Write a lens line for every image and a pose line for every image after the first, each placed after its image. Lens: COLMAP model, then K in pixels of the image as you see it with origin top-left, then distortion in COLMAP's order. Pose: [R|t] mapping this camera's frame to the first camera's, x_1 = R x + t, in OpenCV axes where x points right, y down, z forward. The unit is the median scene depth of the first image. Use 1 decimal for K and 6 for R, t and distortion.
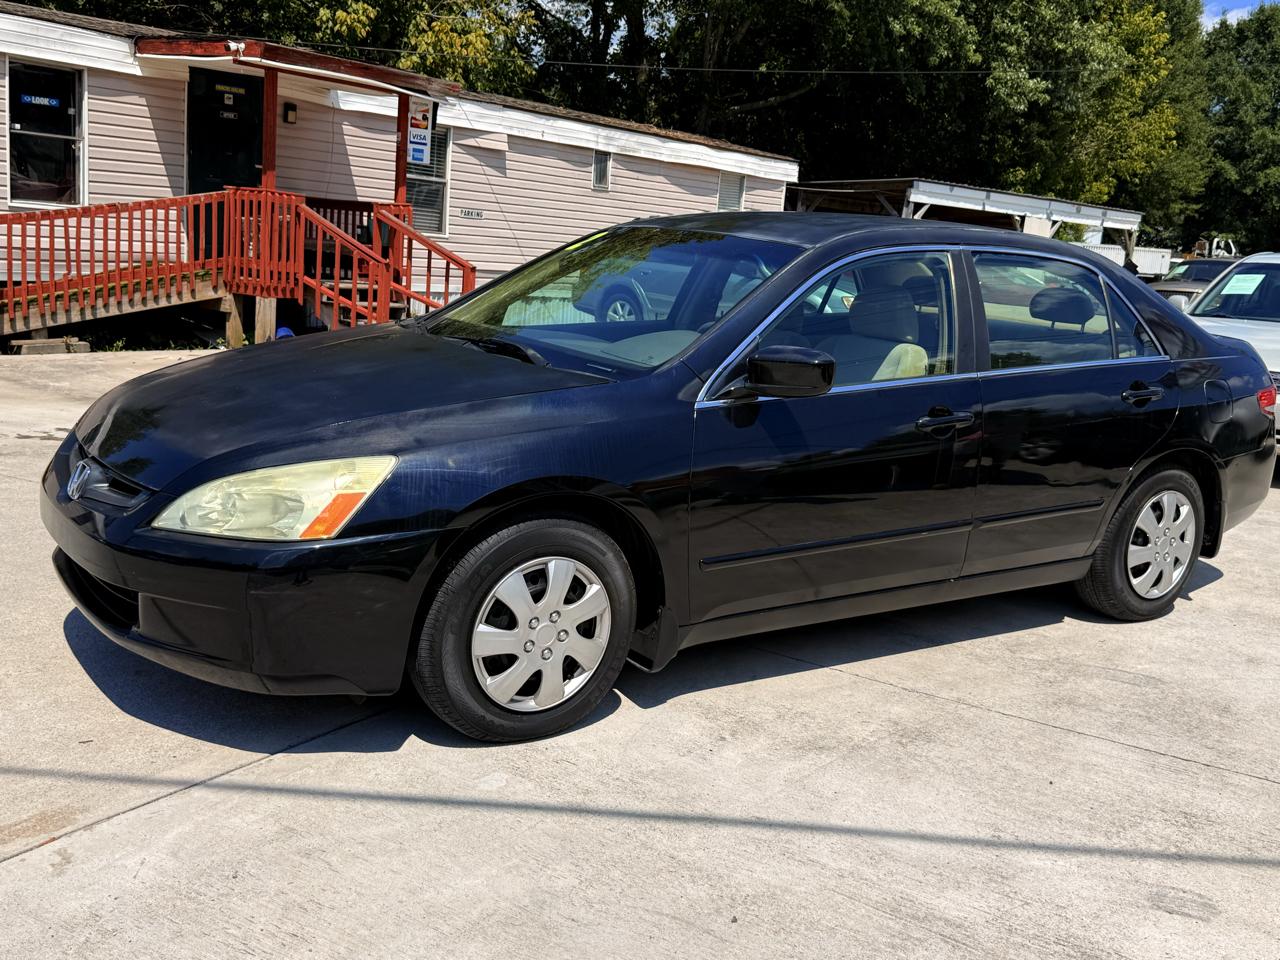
lens RADIAL K [[1307.4, 0, 629.7], [0, 1307.4, 472.2], [0, 0, 1]] dist [0.026125, 0.000000]
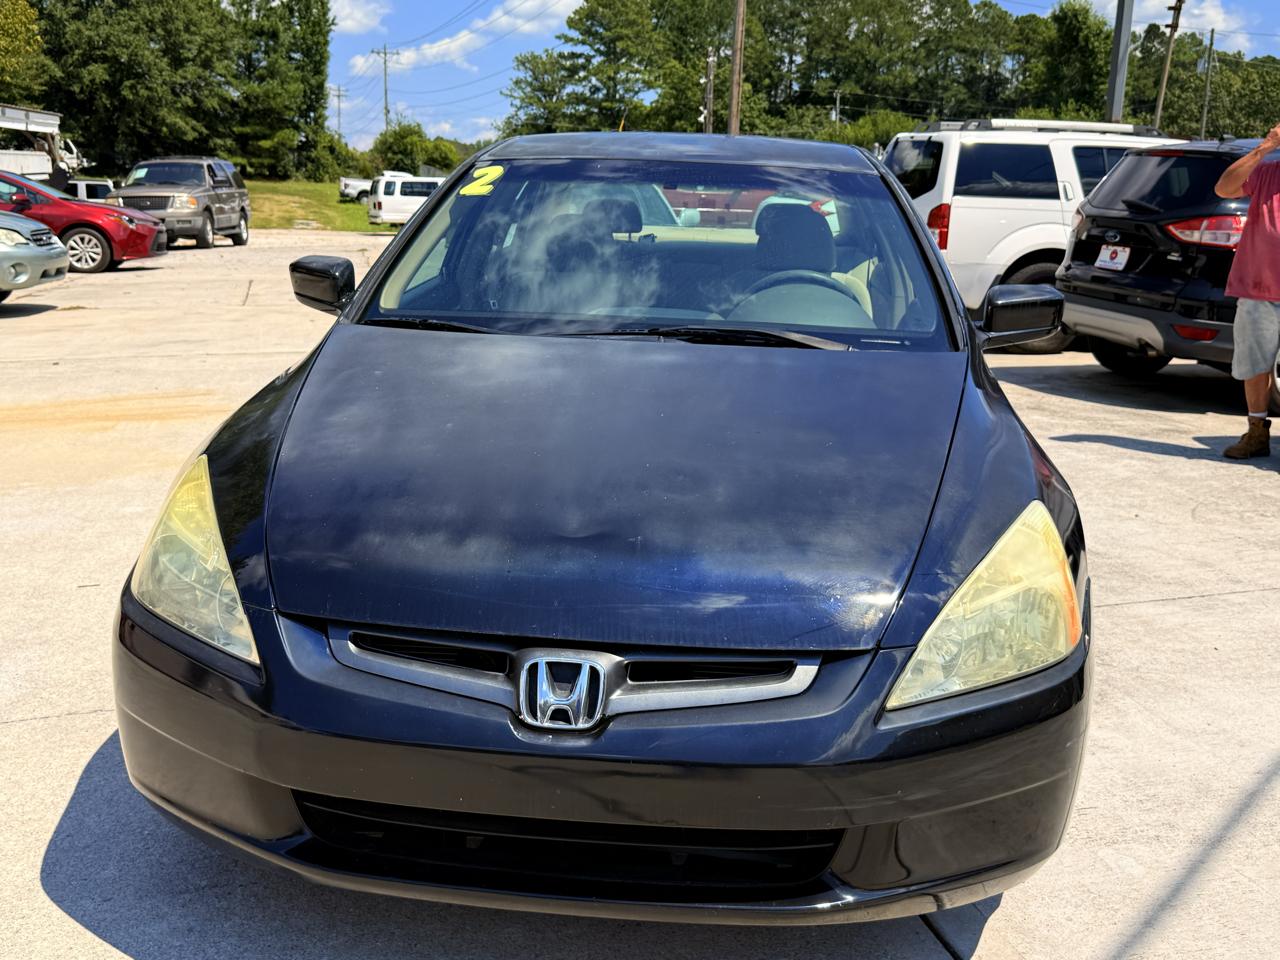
lens RADIAL K [[1307.4, 0, 631.1], [0, 1307.4, 477.7], [0, 0, 1]] dist [0.026125, 0.000000]
pose [[0.651113, -0.218143, 0.726956, -0.692095], [0.161167, 0.975701, 0.148432, -0.134956], [-0.741672, 0.020516, 0.670449, 0.573182]]
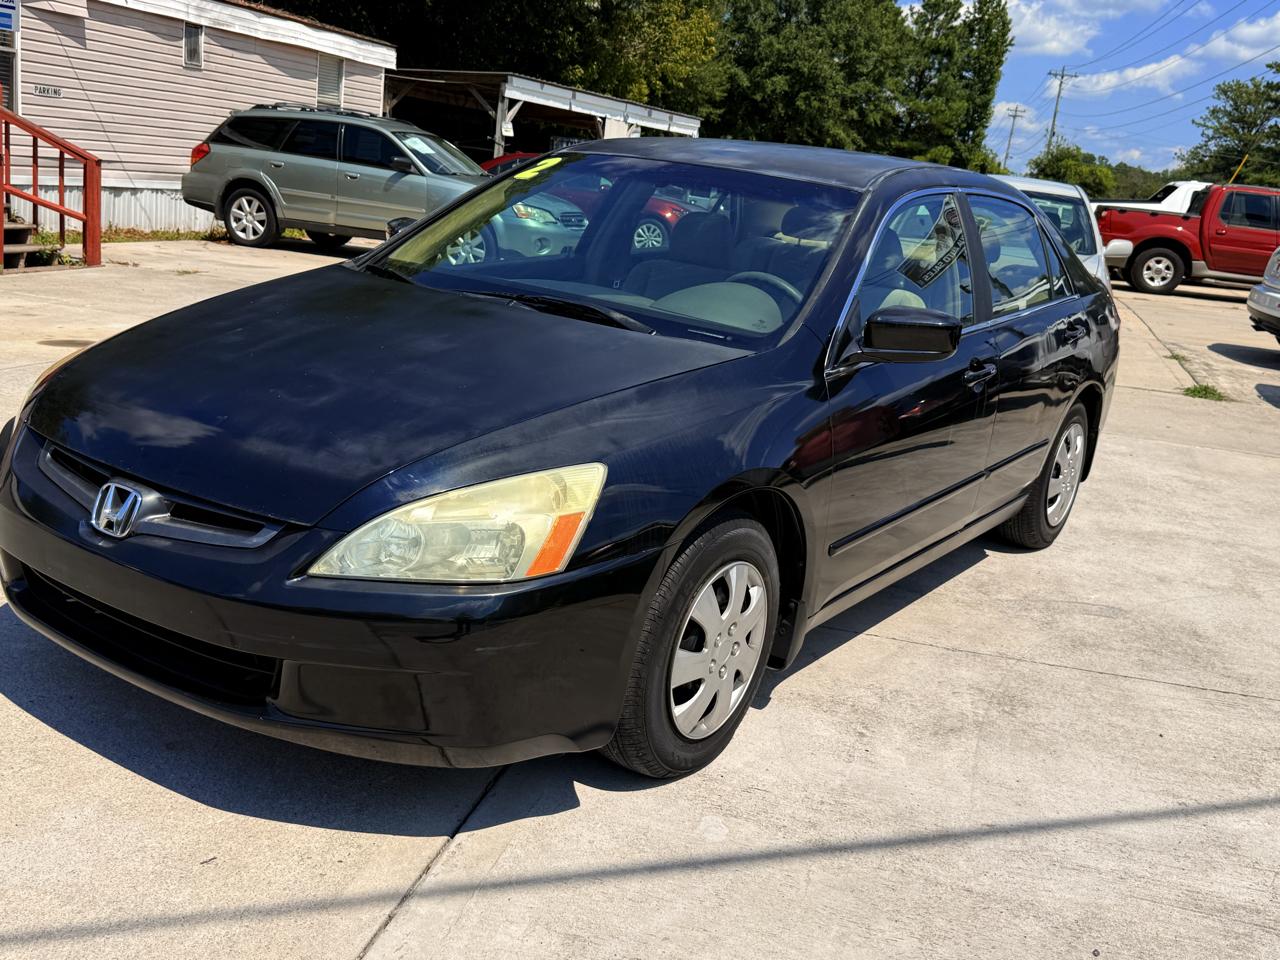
lens RADIAL K [[1307.4, 0, 655.4], [0, 1307.4, 487.8], [0, 0, 1]] dist [0.026125, 0.000000]
pose [[0.926908, -0.064021, 0.369788, -0.375885], [0.029130, 0.994642, 0.099186, -0.063911], [-0.374157, -0.081165, 0.923807, 0.191248]]
